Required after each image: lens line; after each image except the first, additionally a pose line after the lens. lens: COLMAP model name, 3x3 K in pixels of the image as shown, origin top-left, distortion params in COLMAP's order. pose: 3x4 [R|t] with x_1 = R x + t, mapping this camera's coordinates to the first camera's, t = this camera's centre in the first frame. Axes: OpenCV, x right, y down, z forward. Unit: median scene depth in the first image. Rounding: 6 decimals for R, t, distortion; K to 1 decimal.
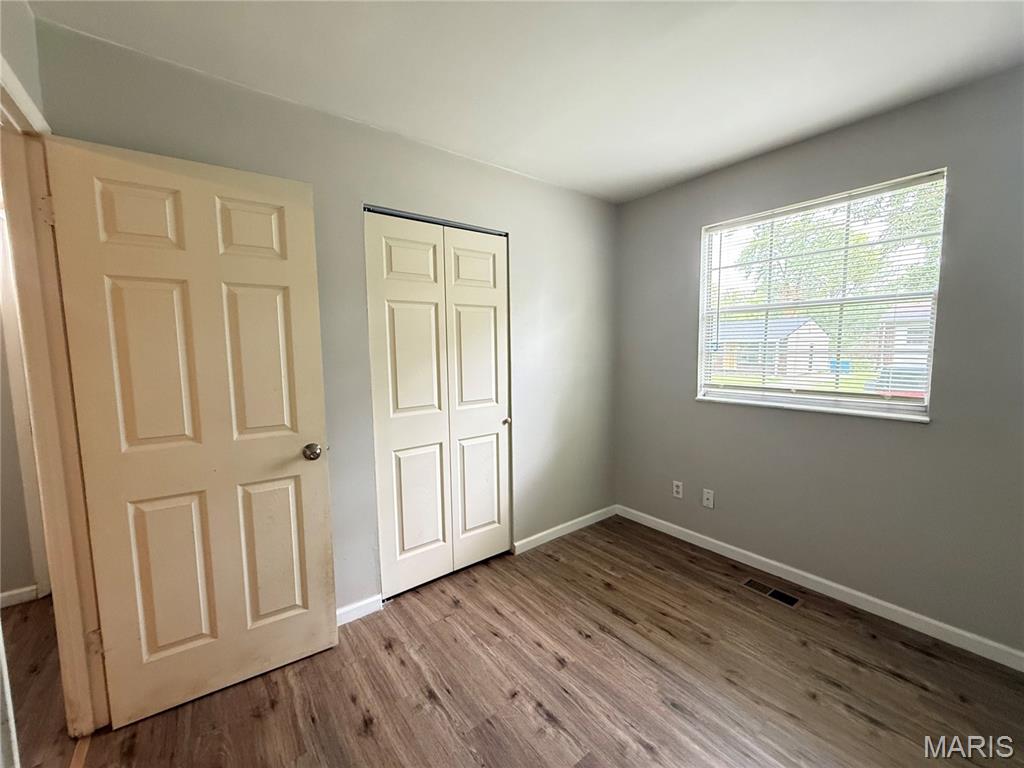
lens RADIAL K [[410.9, 0, 507.9], [0, 410.9, 383.1], [0, 0, 1]] dist [0.000093, 0.000659]
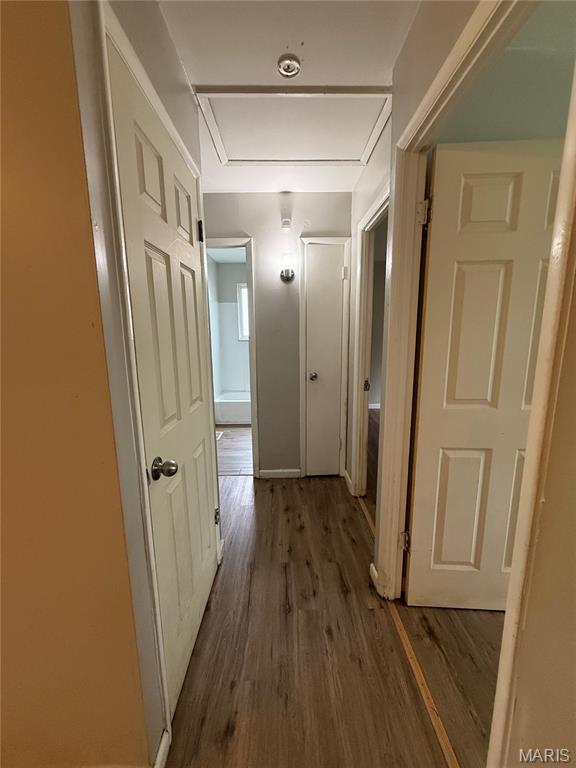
lens RADIAL K [[308.2, 0, 288.0], [0, 308.2, 384.0], [0, 0, 1]] dist [0.000093, 0.000659]
pose [[0.797957, 0.109639, -0.592659, -0.738973], [-0.056877, 0.992625, 0.107051, 0.021092], [0.600025, -0.051713, 0.798308, -0.024606]]
